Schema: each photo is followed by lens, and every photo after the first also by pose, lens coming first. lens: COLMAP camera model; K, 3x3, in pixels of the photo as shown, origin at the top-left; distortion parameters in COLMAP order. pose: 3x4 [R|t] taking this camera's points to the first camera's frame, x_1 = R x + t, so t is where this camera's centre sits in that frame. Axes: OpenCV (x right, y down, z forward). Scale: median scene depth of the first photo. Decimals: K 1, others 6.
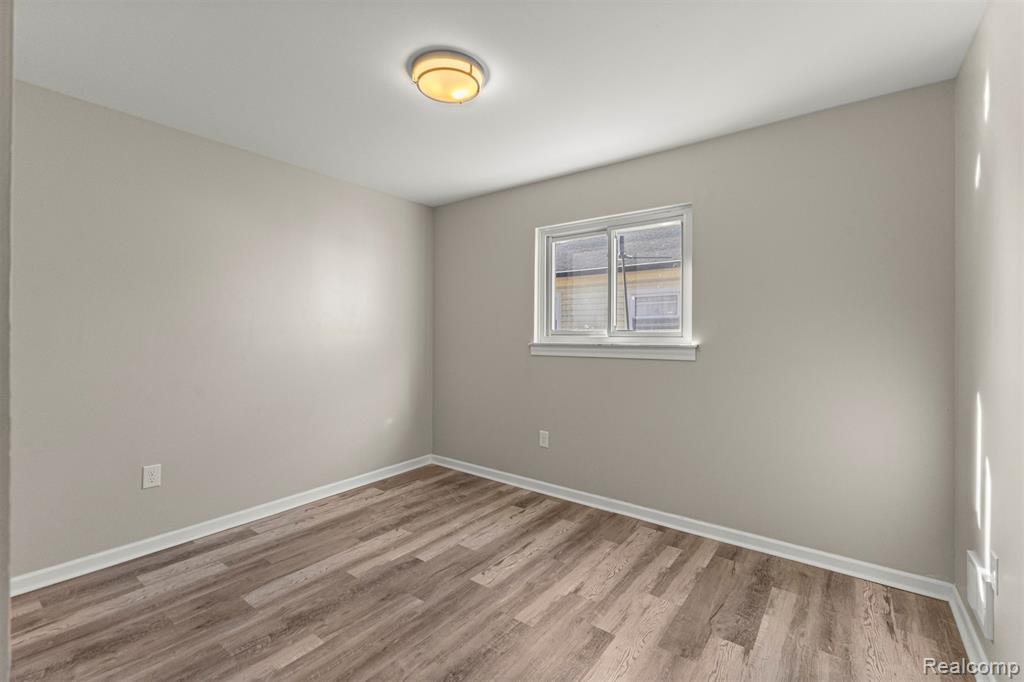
lens RADIAL K [[437.0, 0, 509.7], [0, 437.0, 335.6], [0, 0, 1]] dist [0.007508, -0.001581]
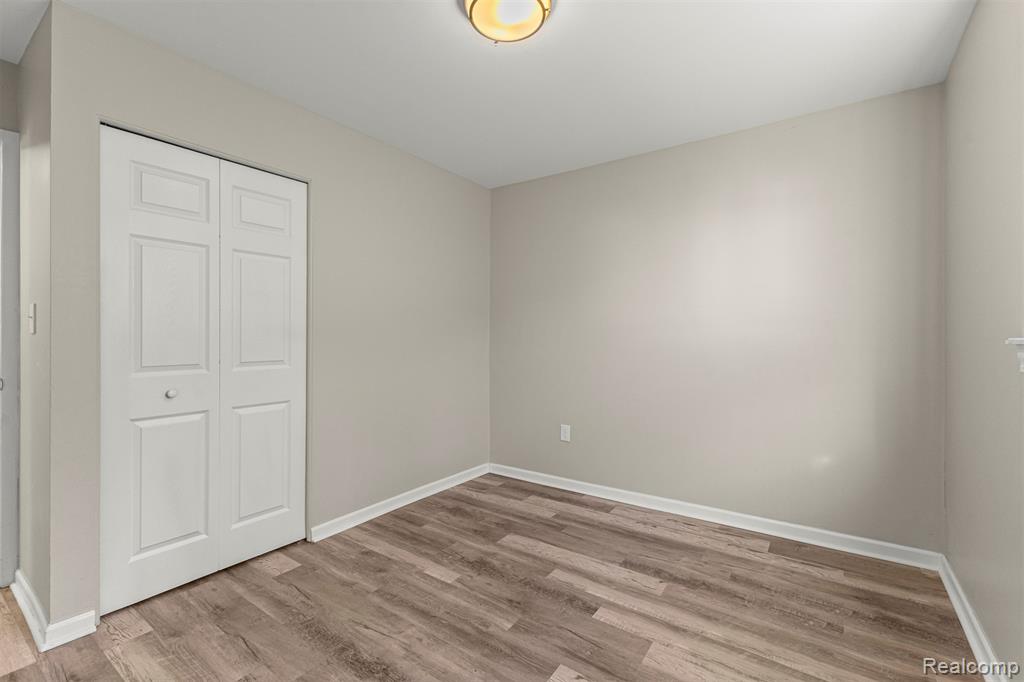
lens RADIAL K [[437.0, 0, 513.8], [0, 437.0, 332.1], [0, 0, 1]] dist [0.007508, -0.001581]
pose [[0.053159, -0.012537, -0.998507, 0.530665], [-0.004550, 0.999908, -0.012797, 0.022607], [0.998576, 0.005224, 0.053097, 0.752990]]
